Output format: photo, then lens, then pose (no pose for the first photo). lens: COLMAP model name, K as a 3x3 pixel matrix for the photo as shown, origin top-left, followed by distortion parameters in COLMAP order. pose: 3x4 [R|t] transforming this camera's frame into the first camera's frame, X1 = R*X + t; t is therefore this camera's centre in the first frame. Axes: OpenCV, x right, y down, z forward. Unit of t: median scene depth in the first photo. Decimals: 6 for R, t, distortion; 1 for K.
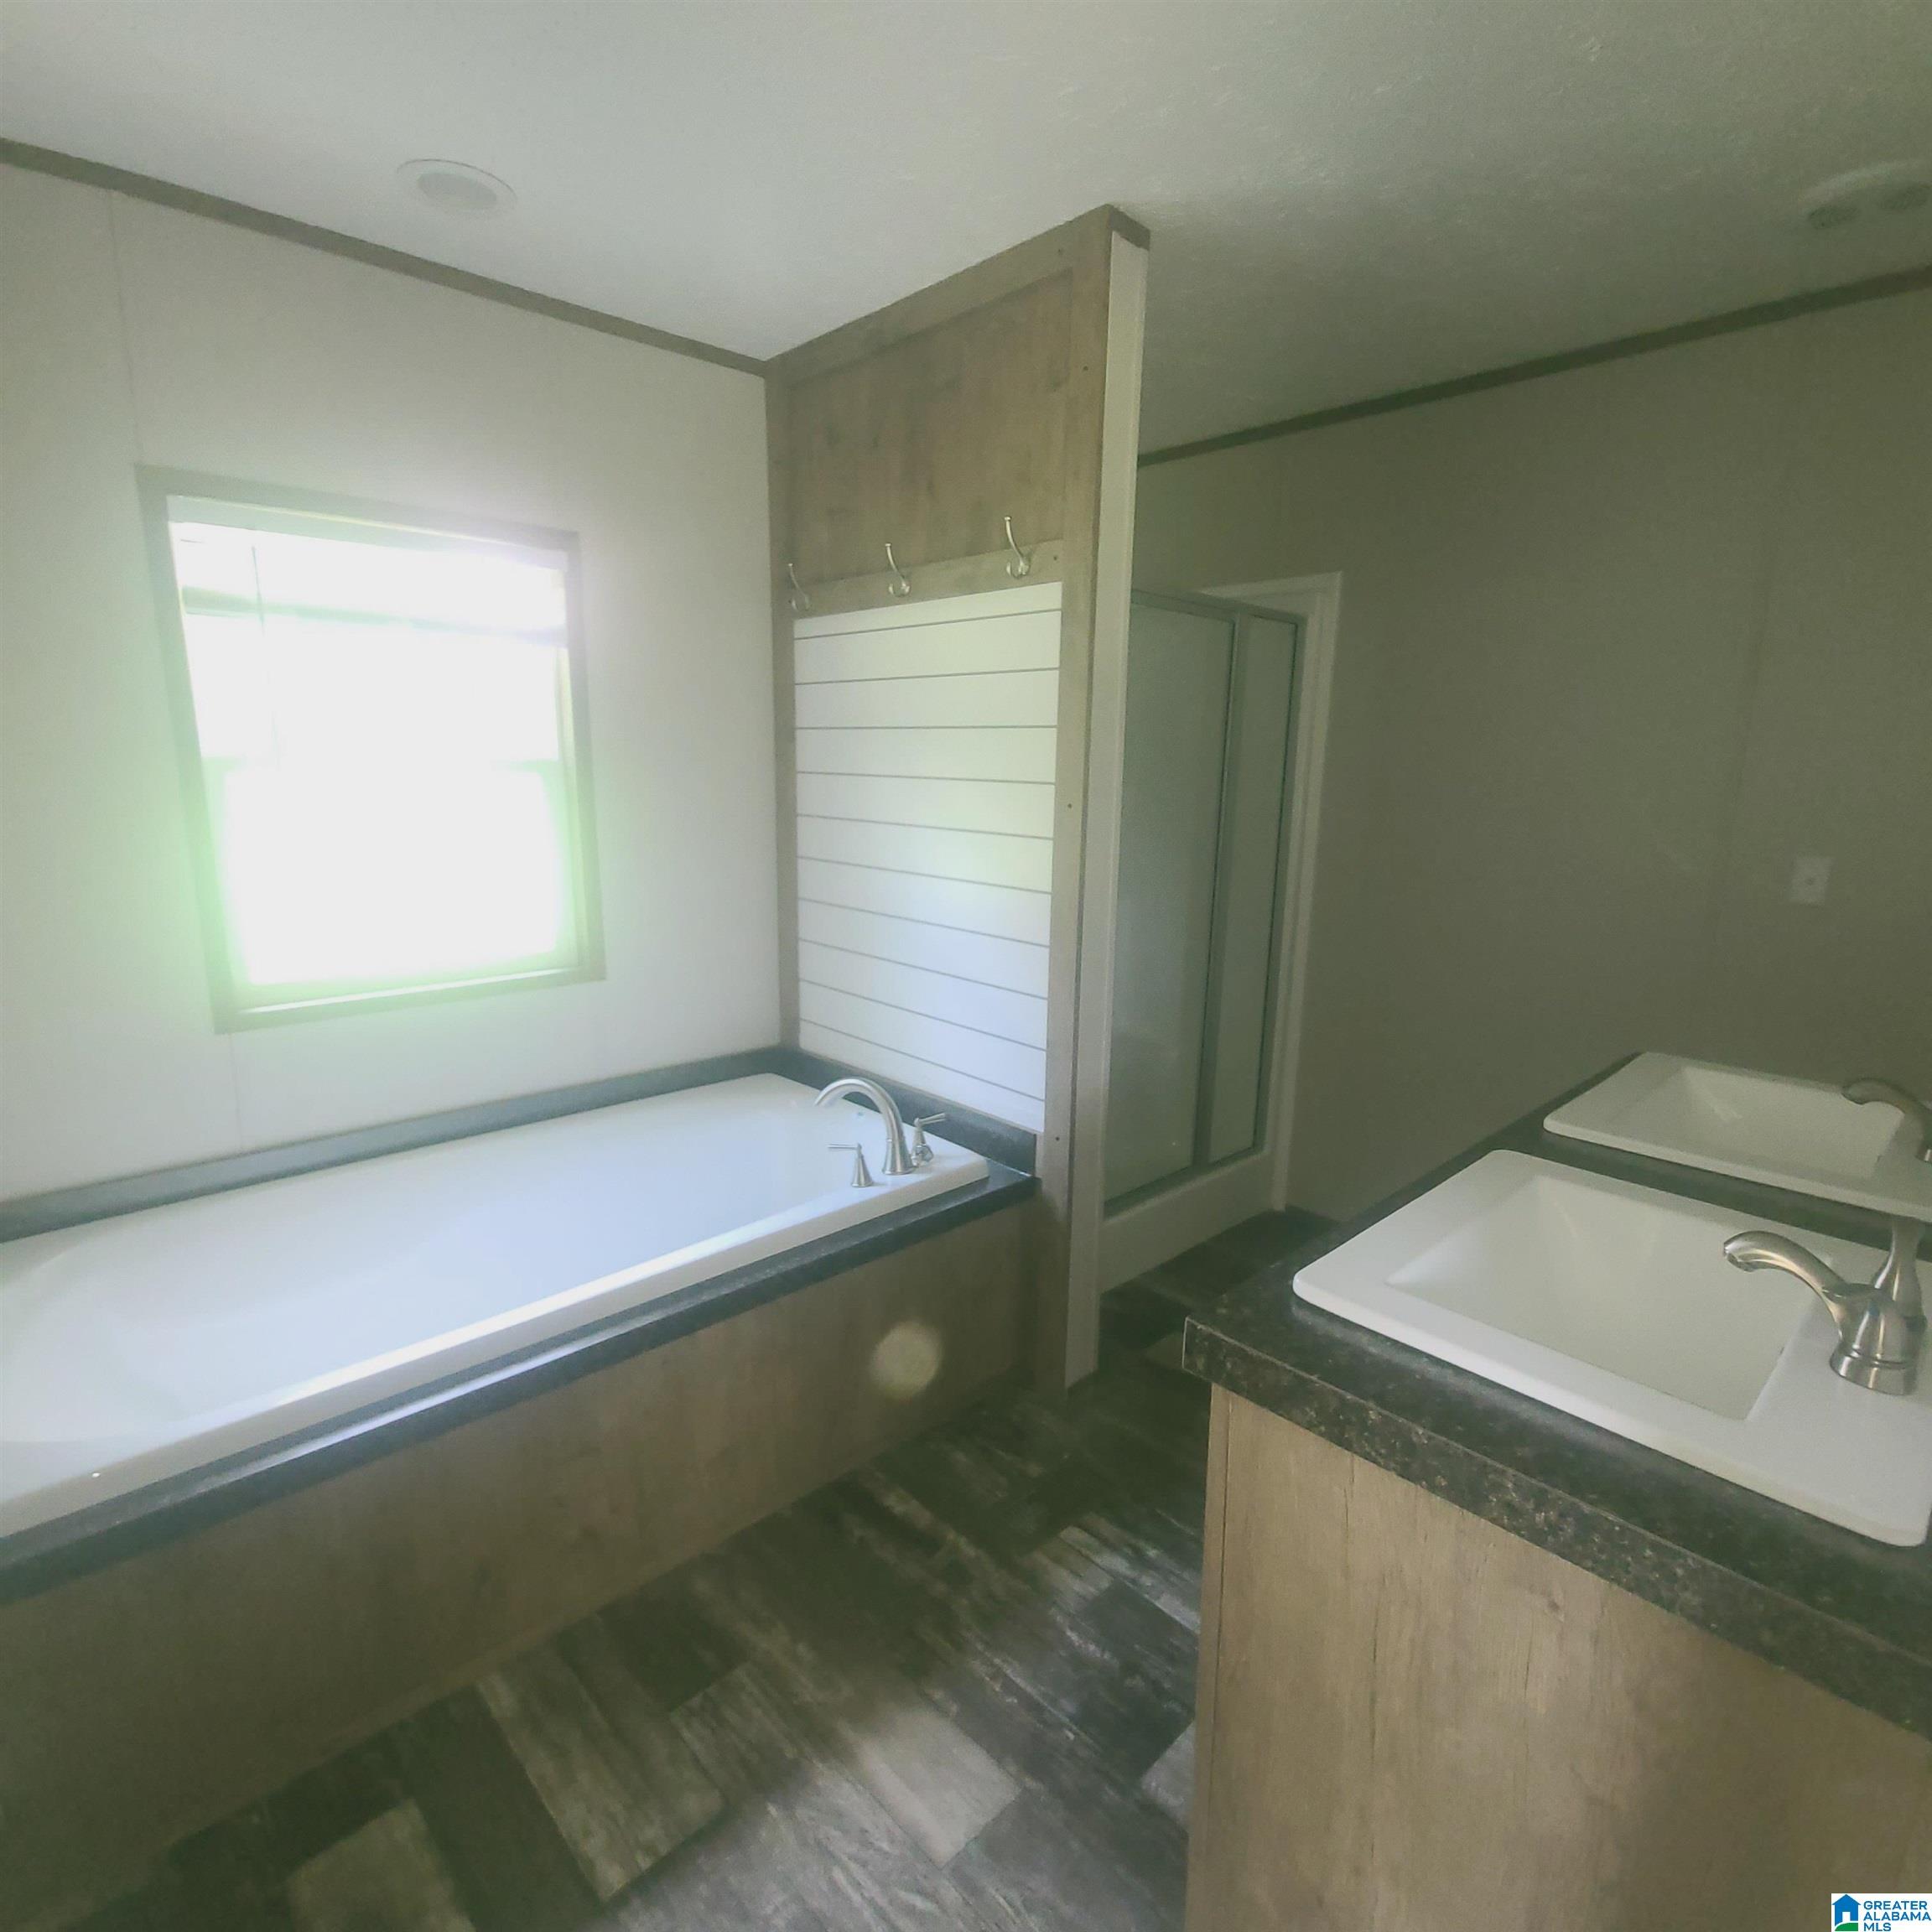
lens RADIAL K [[1044.2, 0, 964.3], [0, 1044.2, 971.9], [0, 0, 1]] dist [0.000059, -0.003113]
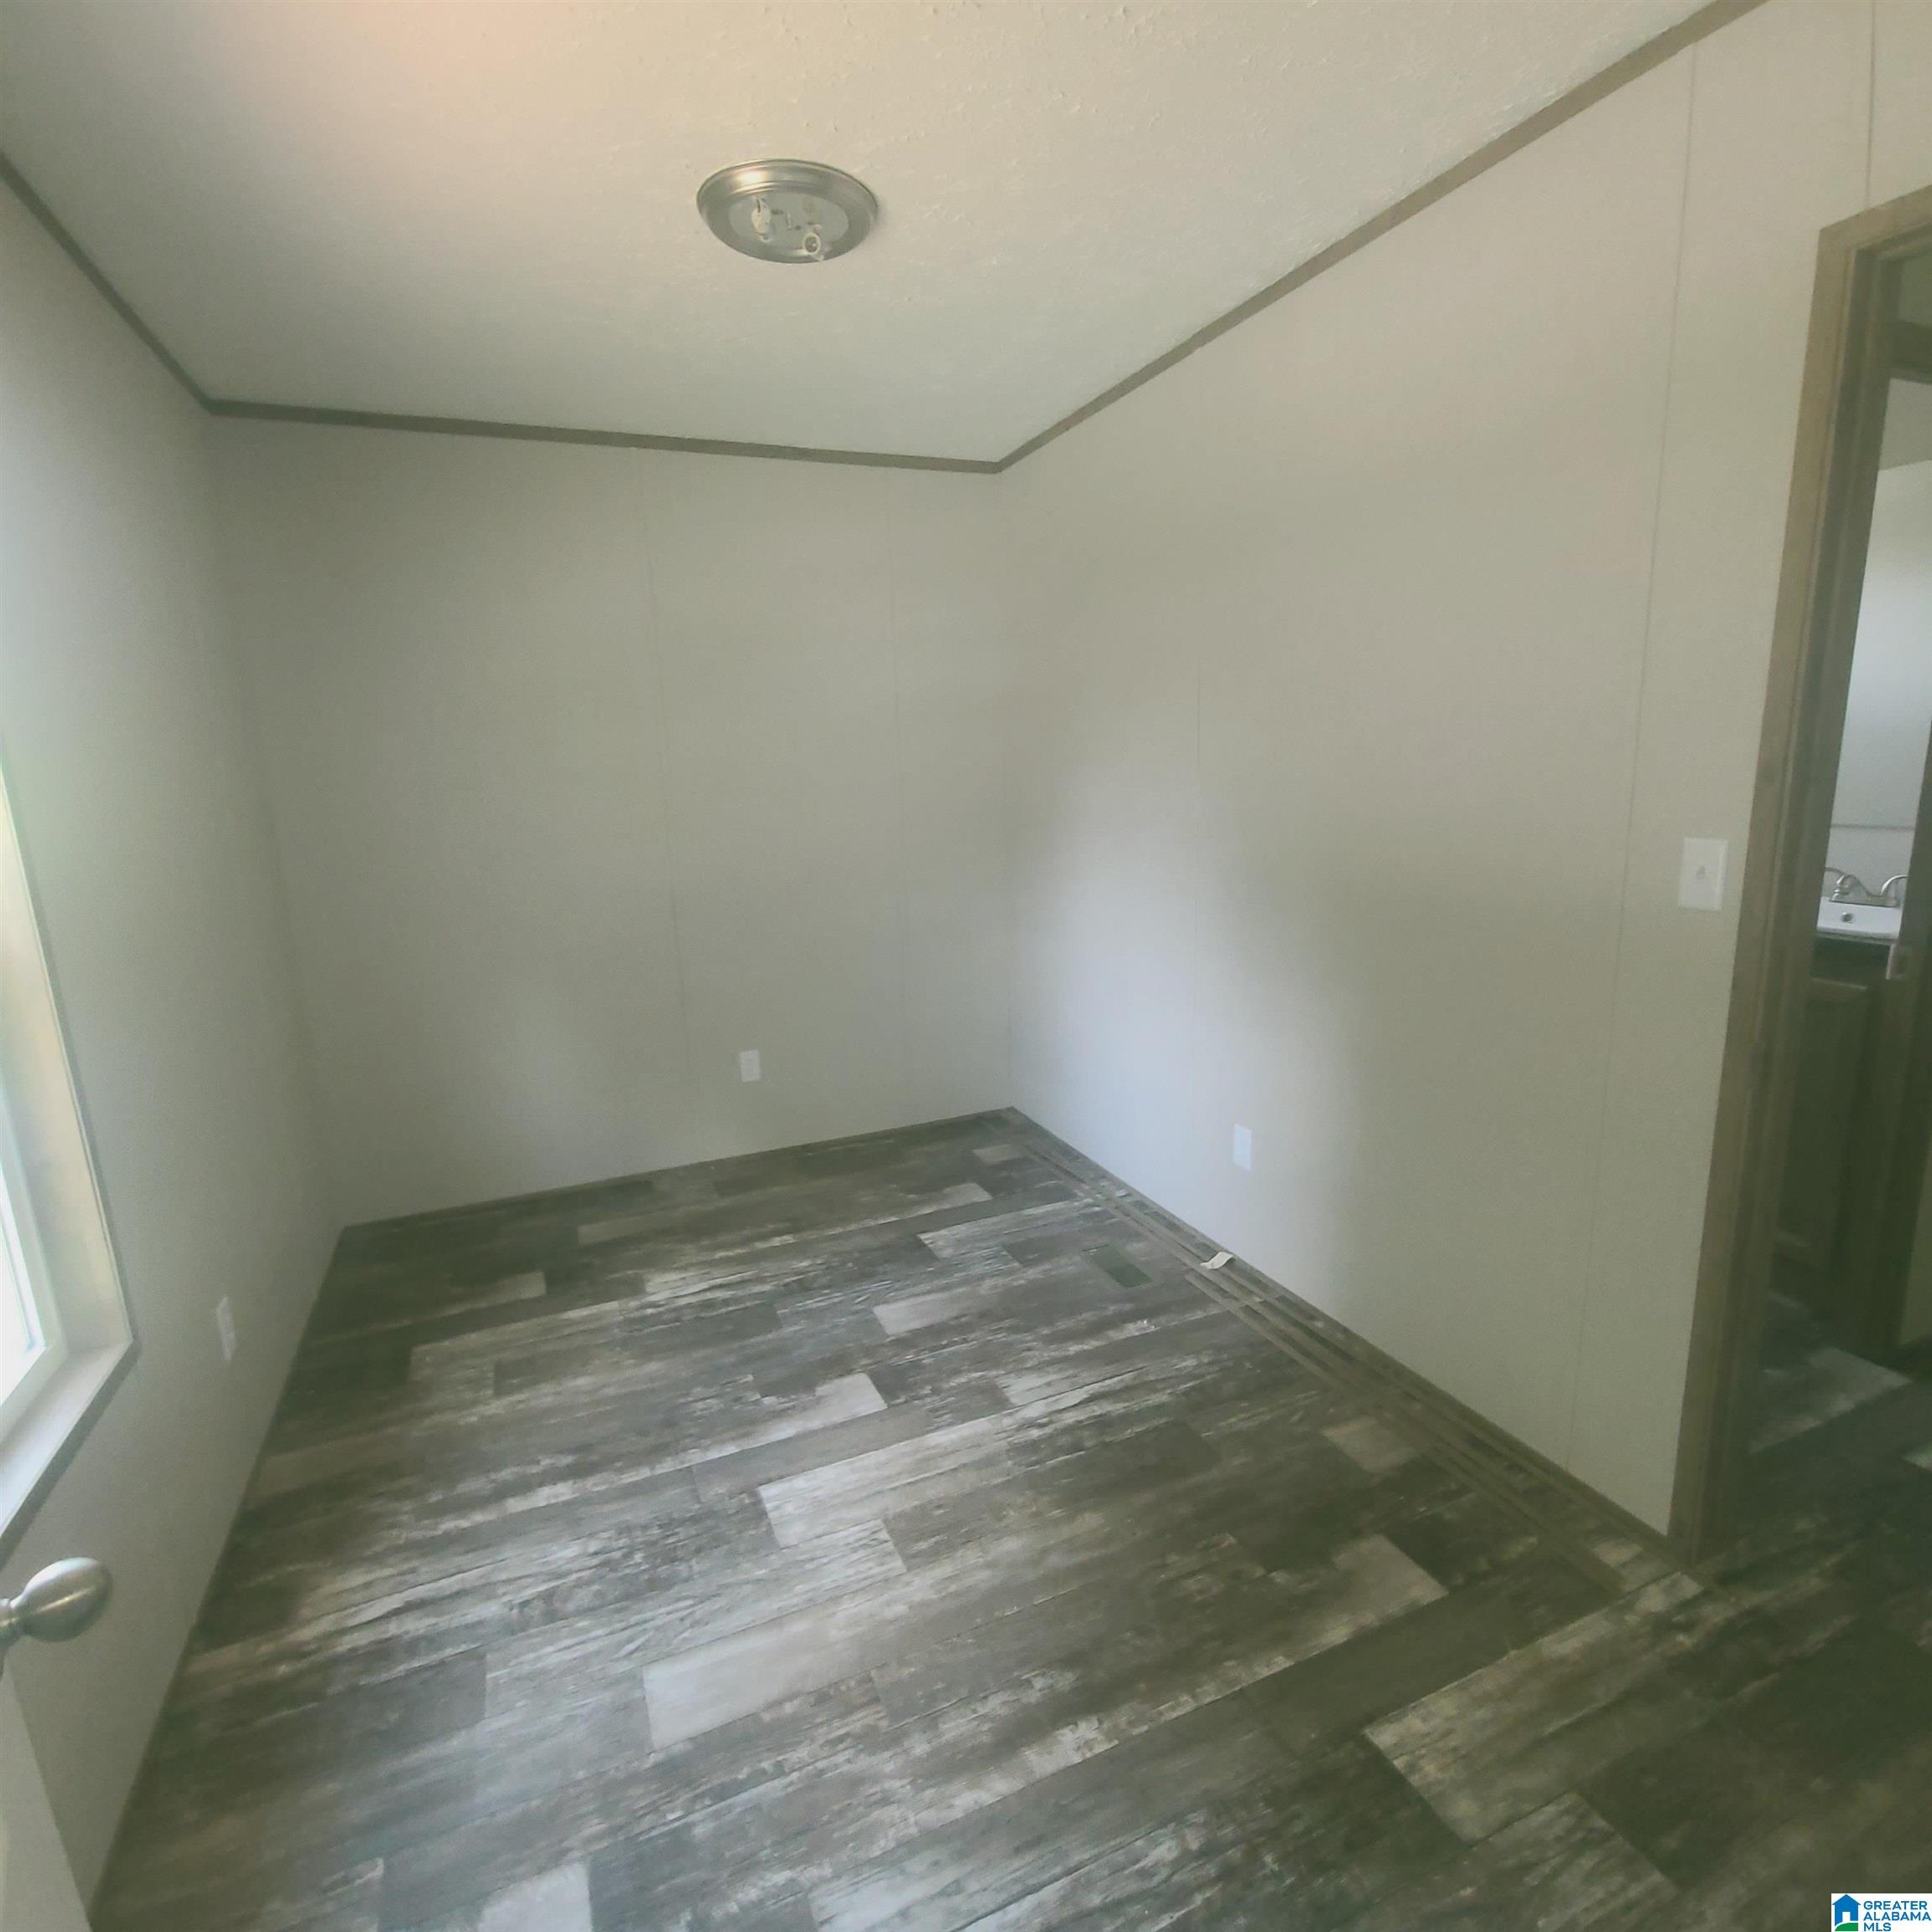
lens RADIAL K [[1044.2, 0, 970.4], [0, 1044.2, 967.9], [0, 0, 1]] dist [0.000059, -0.003113]
pose [[-0.340940, 0.191192, -0.920438, 0.566824], [-0.151826, 0.955049, 0.254619, -0.202047], [0.927744, 0.226556, -0.296586, 1.068593]]
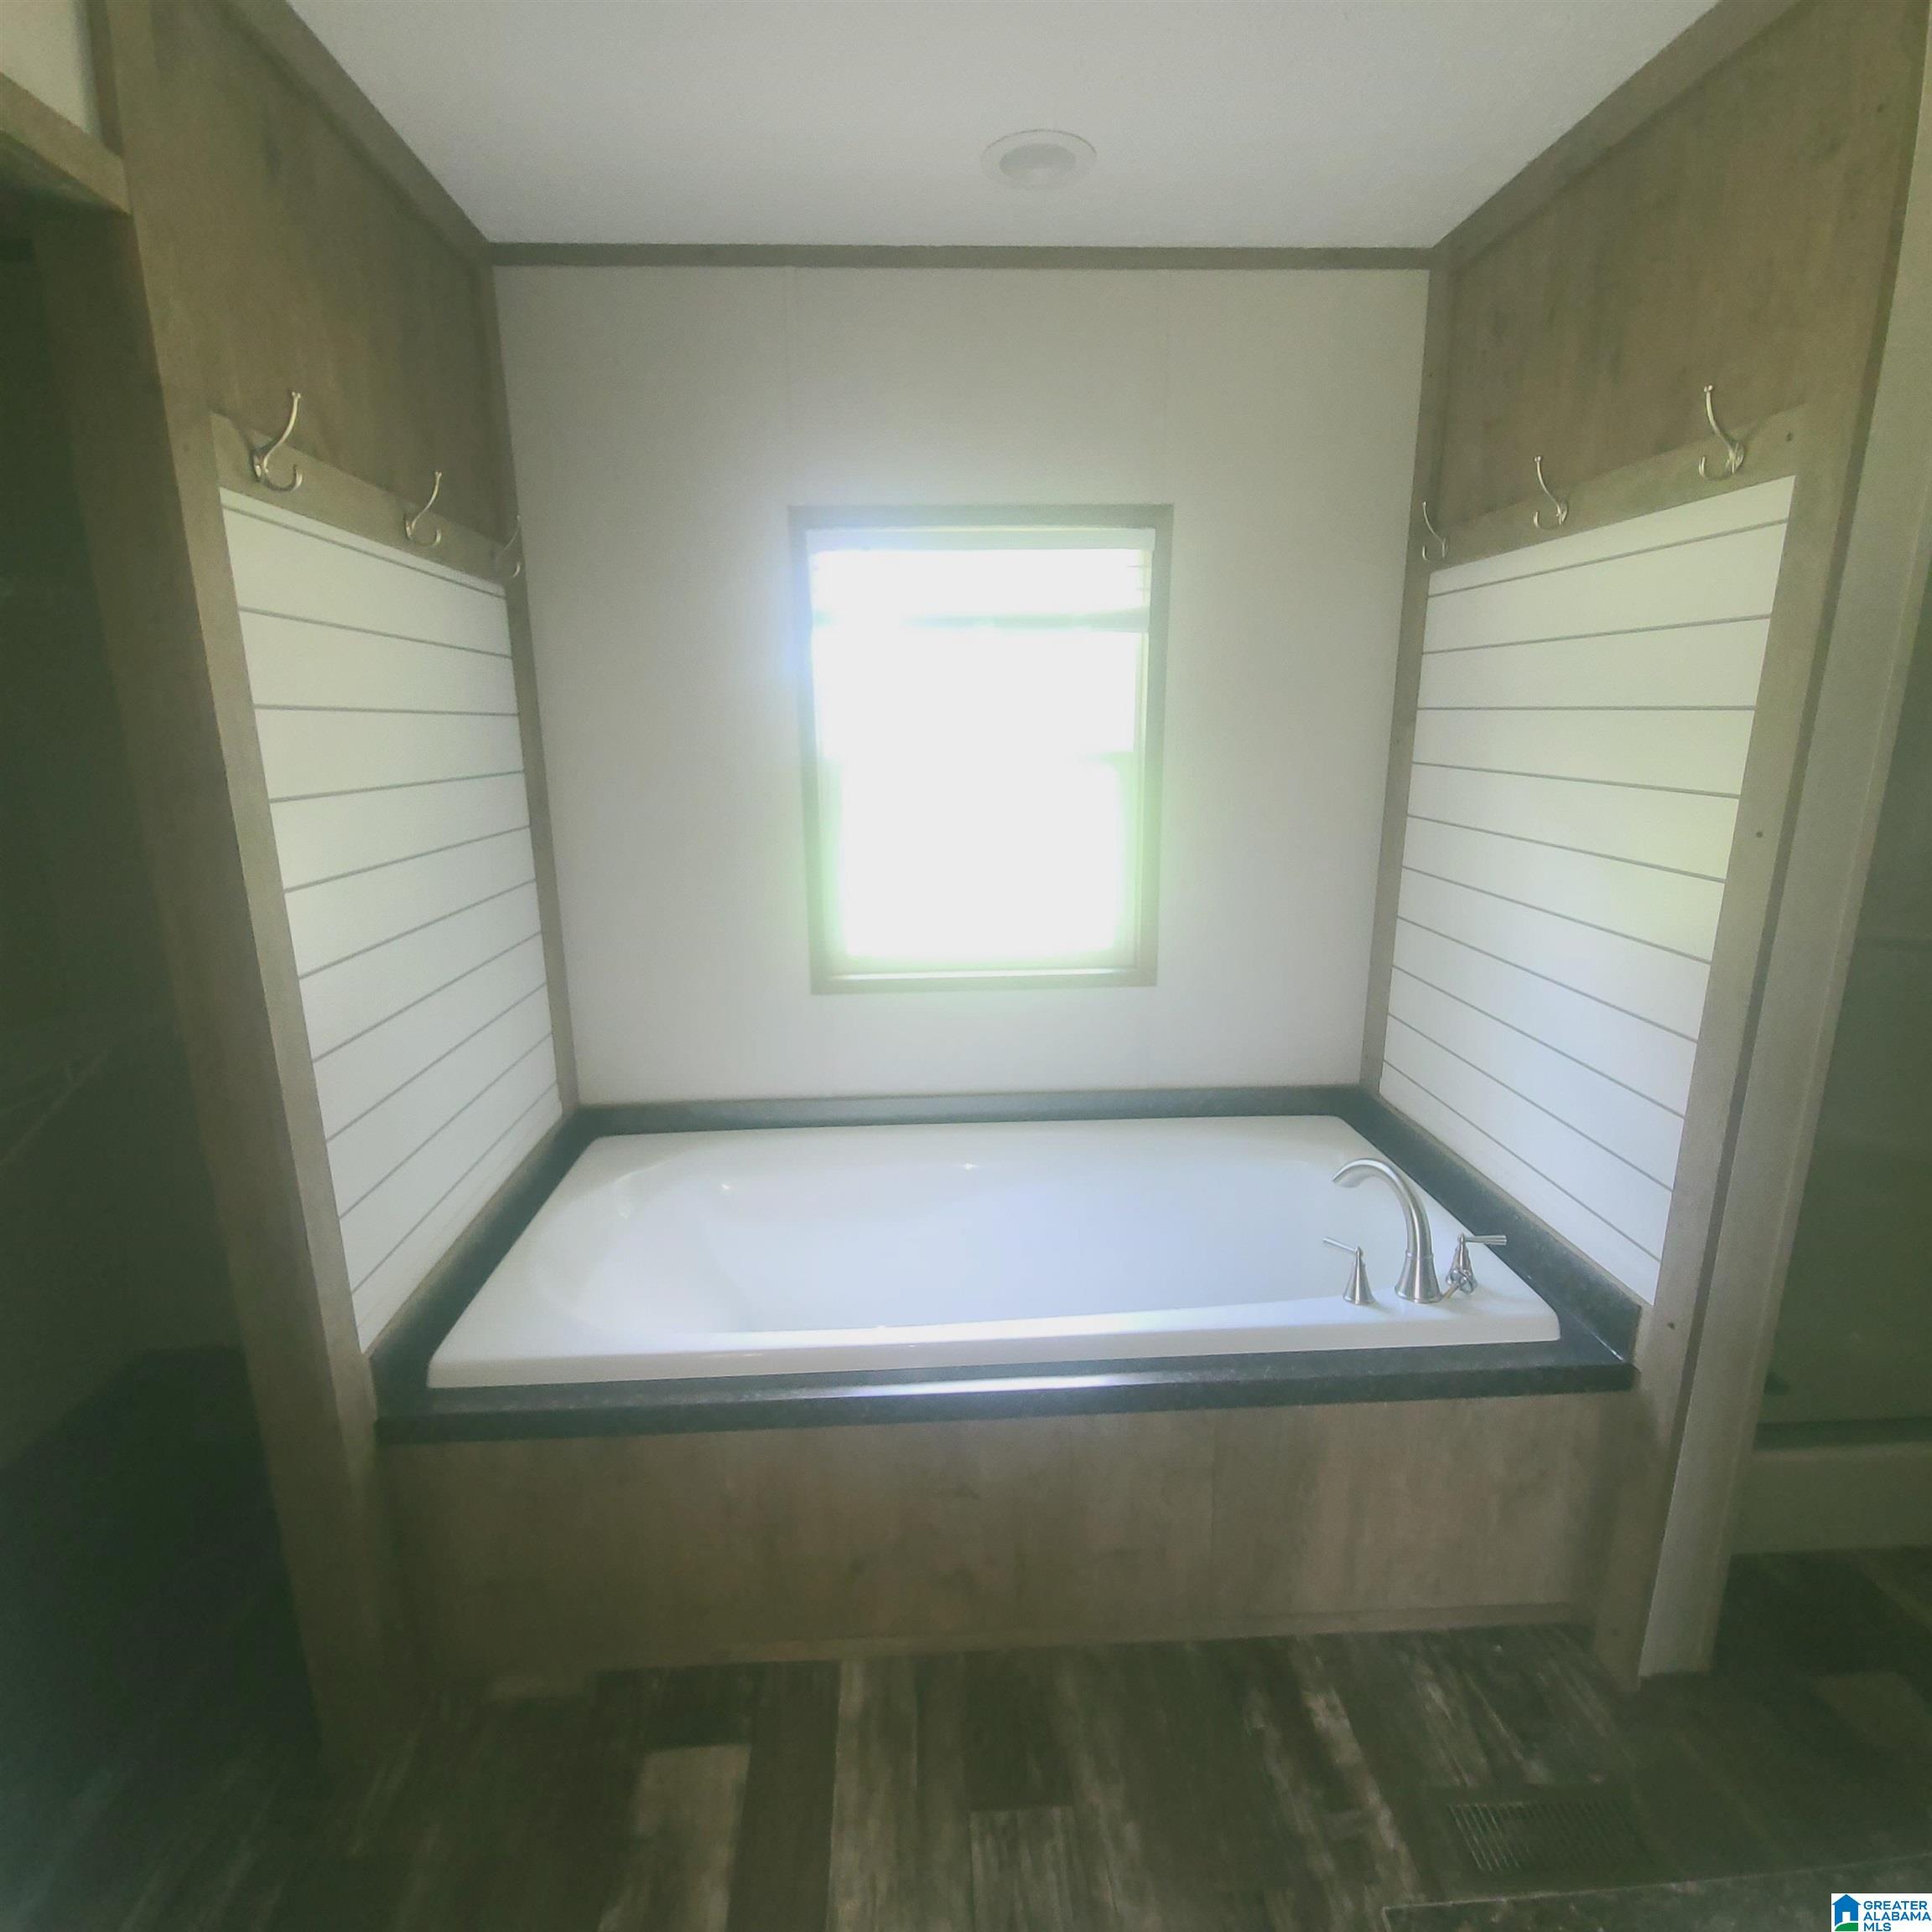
lens RADIAL K [[1044.2, 0, 962.6], [0, 1044.2, 975.2], [0, 0, 1]] dist [0.000059, -0.003113]
pose [[0.763131, 0.133879, -0.632224, 0.158130], [-0.109641, 0.990945, 0.077498, -0.076595], [0.636875, 0.010177, 0.770900, 0.222925]]
